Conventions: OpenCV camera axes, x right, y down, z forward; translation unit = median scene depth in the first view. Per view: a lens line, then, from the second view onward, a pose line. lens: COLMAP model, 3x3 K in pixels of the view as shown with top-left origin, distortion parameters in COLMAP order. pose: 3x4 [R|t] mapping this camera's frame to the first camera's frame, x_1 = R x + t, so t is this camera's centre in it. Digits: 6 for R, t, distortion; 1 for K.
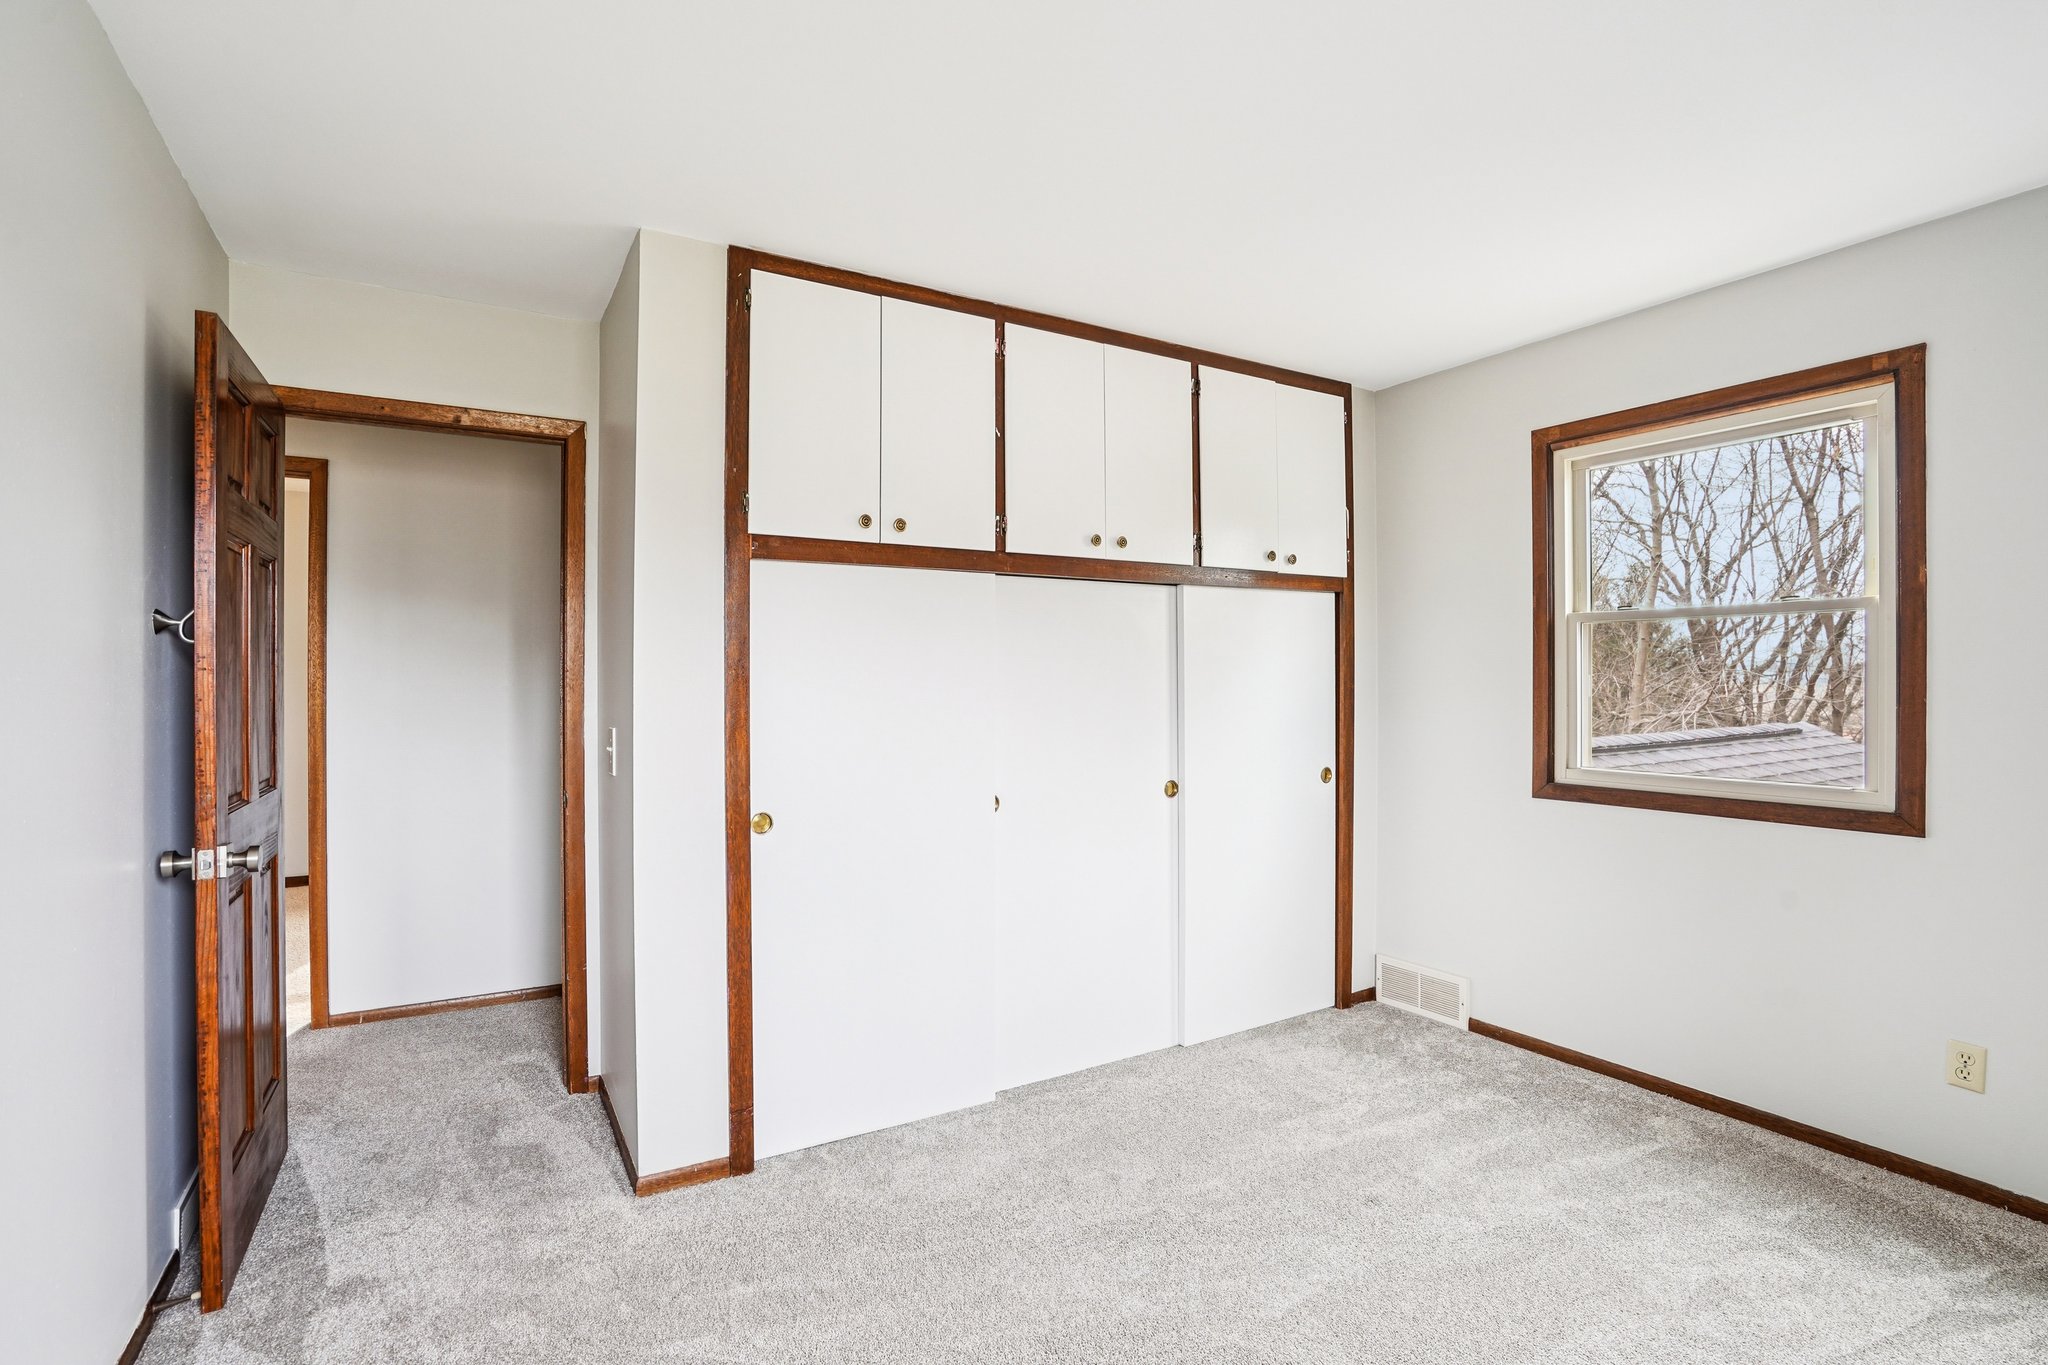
lens RADIAL K [[947.1, 0, 1033.6], [0, 947.1, 677.7], [0, 0, 1]] dist [-0.051330, 0.016652]
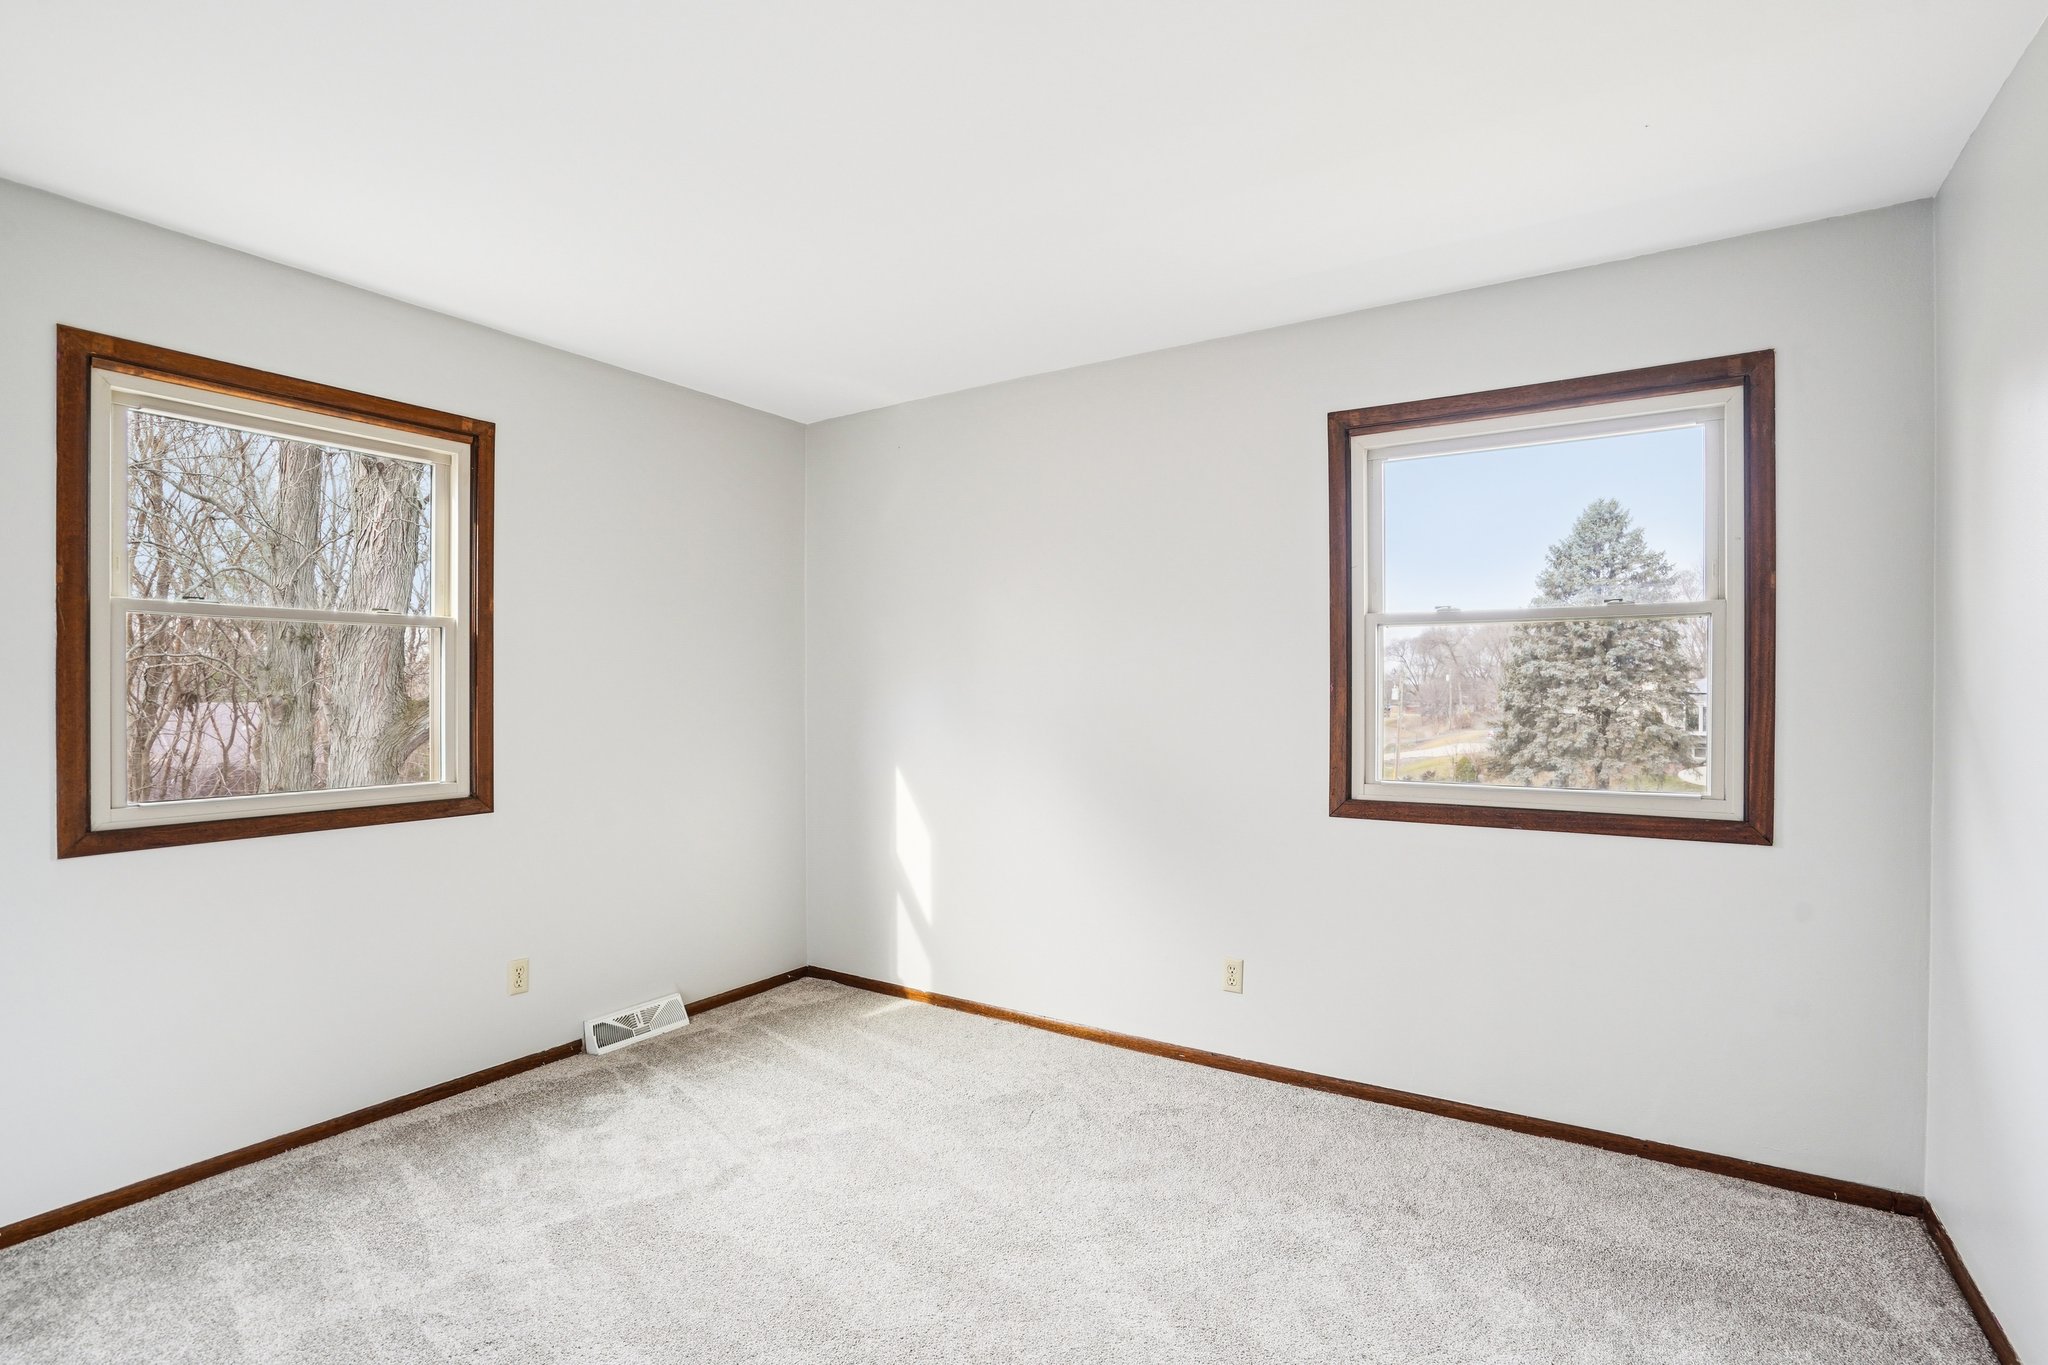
lens RADIAL K [[947.1, 0, 1040.4], [0, 947.1, 686.7], [0, 0, 1]] dist [-0.051330, 0.016652]
pose [[-0.430754, 0.005923, 0.902450, -0.503598], [0.001089, 0.999981, -0.006044, 0.009518], [-0.902469, -0.001621, -0.430752, 0.836810]]
